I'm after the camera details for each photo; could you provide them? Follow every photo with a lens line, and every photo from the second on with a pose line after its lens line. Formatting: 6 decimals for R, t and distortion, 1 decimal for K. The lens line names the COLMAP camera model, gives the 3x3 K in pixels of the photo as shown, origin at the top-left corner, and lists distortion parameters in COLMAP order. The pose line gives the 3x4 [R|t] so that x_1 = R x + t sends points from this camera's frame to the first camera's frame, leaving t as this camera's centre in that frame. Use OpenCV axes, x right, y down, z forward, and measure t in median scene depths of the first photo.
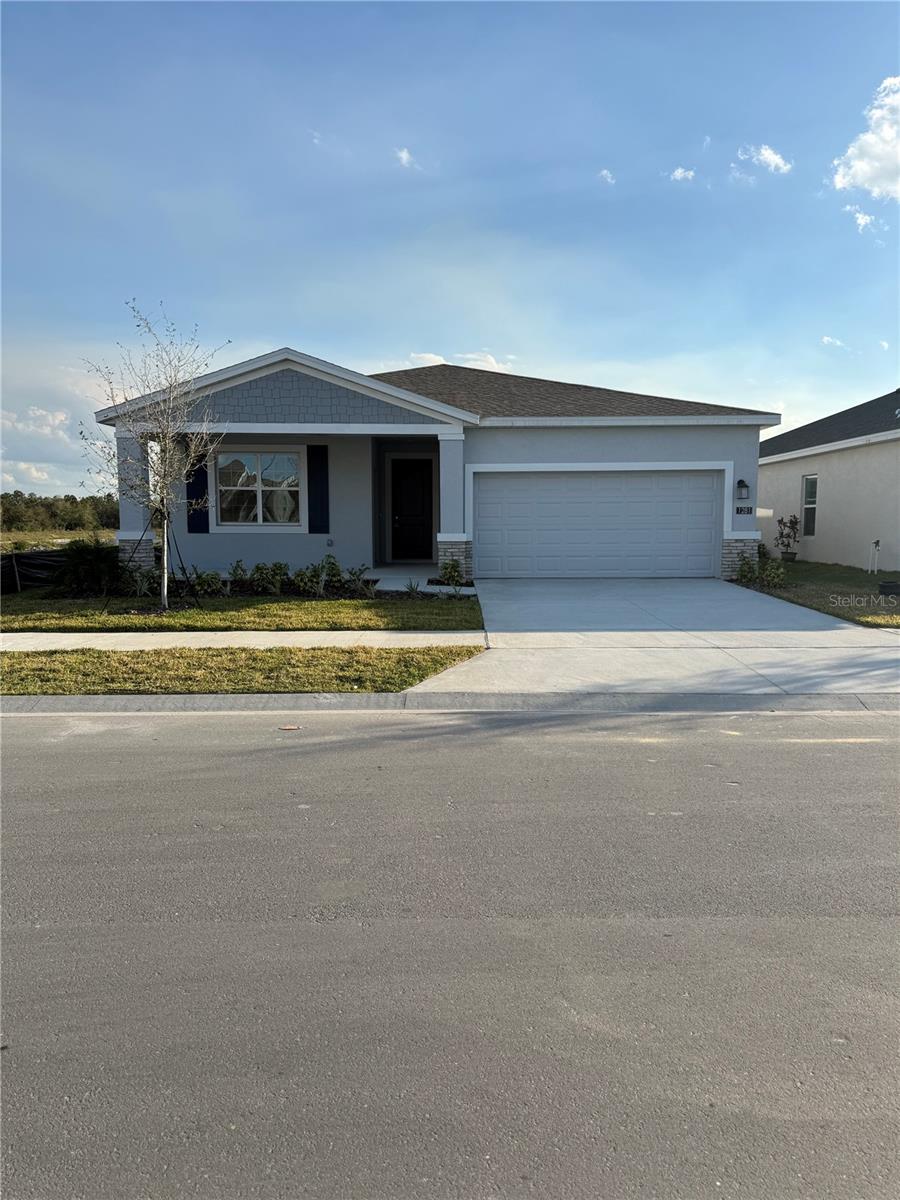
lens RADIAL K [[841.4, 0, 453.3], [0, 841.4, 603.8], [0, 0, 1]] dist [0.130517, -0.206920]
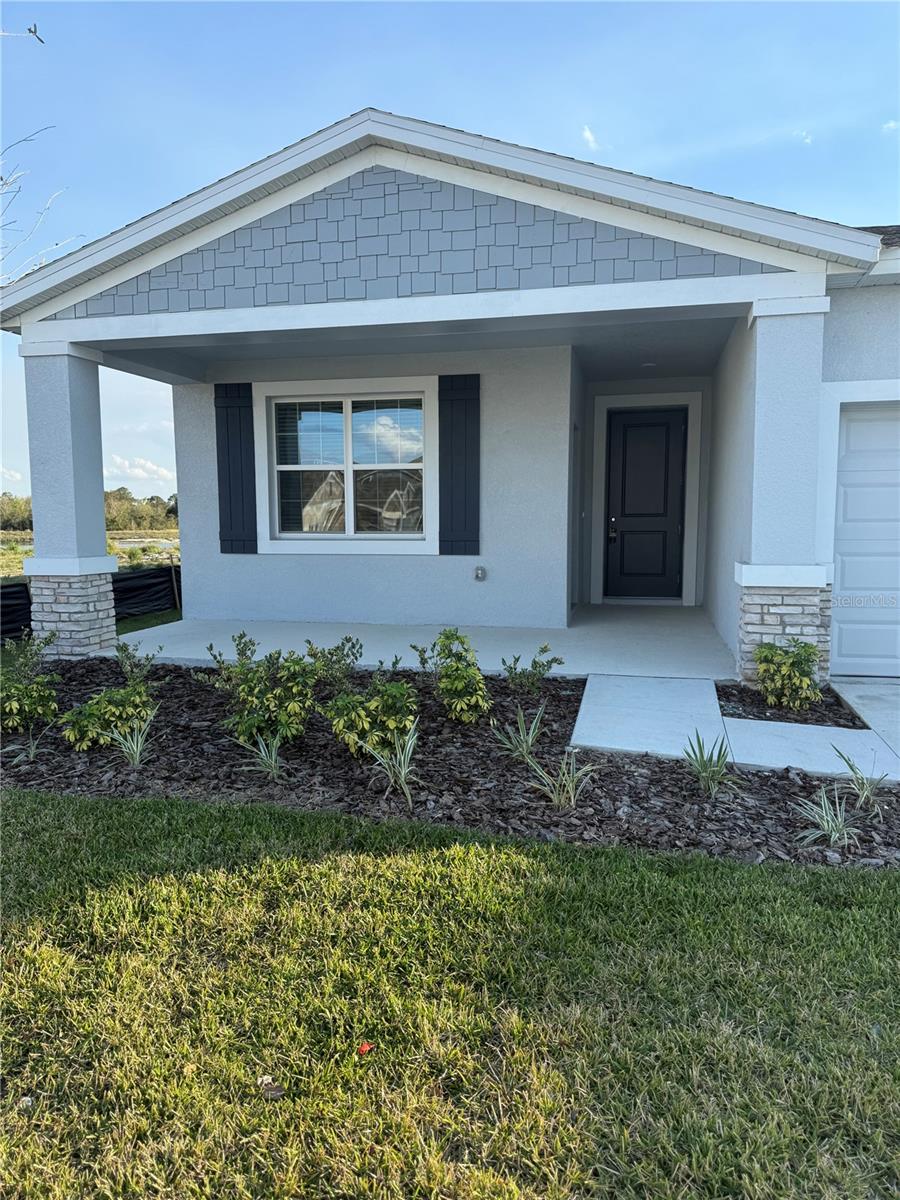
lens RADIAL K [[841.4, 0, 453.3], [0, 841.4, 603.8], [0, 0, 1]] dist [0.130517, -0.206920]
pose [[0.974497, 0.016687, -0.223781, -0.056975], [-0.015522, 0.999855, 0.006962, -0.063592], [0.223865, -0.003311, 0.974615, 0.569370]]
